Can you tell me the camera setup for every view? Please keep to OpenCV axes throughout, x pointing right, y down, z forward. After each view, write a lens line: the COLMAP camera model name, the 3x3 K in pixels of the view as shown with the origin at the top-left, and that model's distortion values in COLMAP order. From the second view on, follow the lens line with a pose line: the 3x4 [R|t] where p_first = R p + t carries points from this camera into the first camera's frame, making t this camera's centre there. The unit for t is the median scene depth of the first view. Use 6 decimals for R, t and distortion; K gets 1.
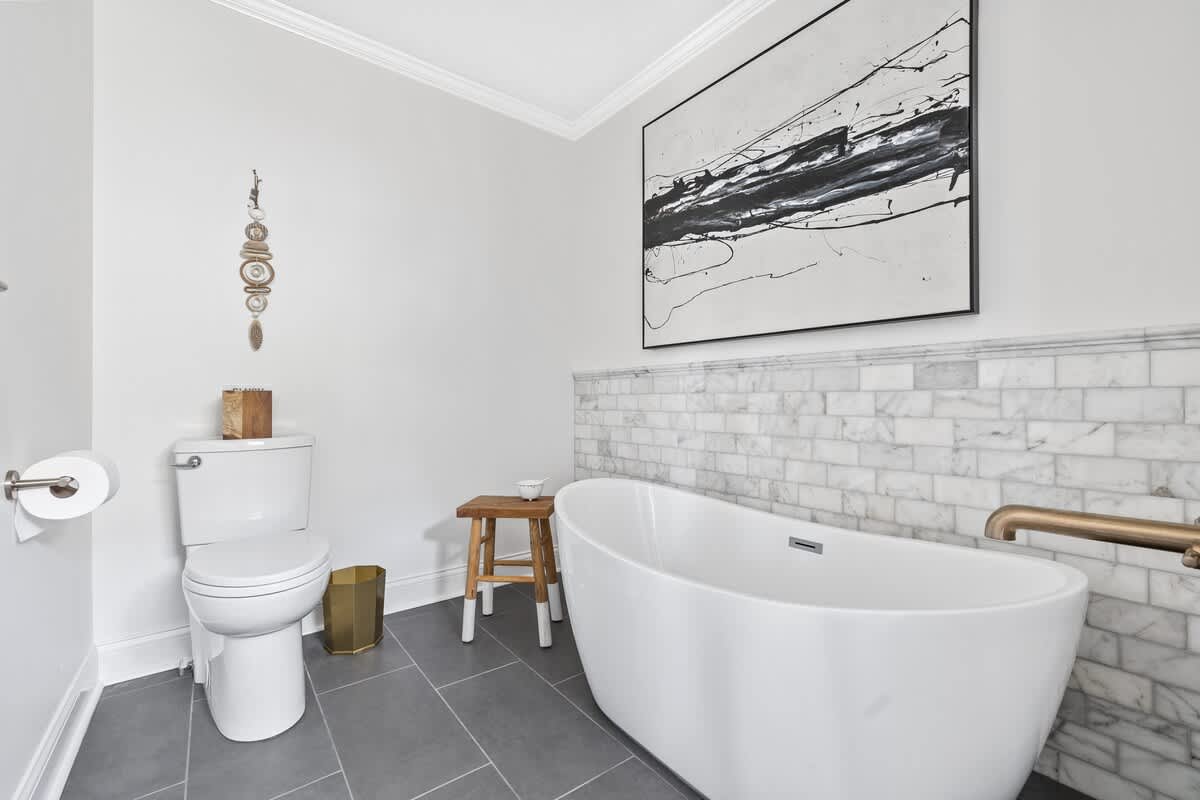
lens RADIAL K [[511.6, 0, 603.7], [0, 511.6, 393.7], [0, 0, 1]] dist [0.001261, 0.000121]
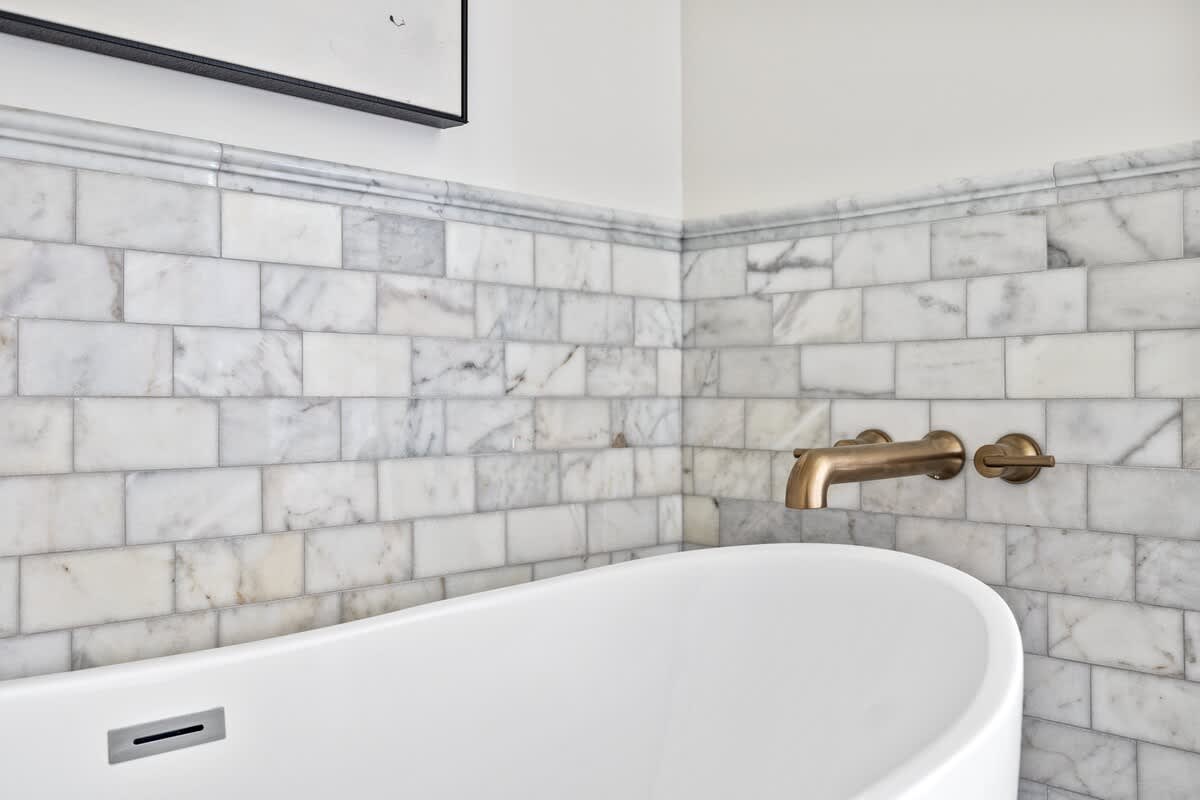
lens RADIAL K [[1133.9, 0, 599.9], [0, 1133.9, 387.2], [0, 0, 1]] dist [0.009604, -0.009150]
pose [[-0.138894, 0.010459, 0.990252, -0.378855], [-0.013508, 0.999831, -0.012455, 0.106758], [-0.990215, -0.015106, -0.138729, 0.980519]]
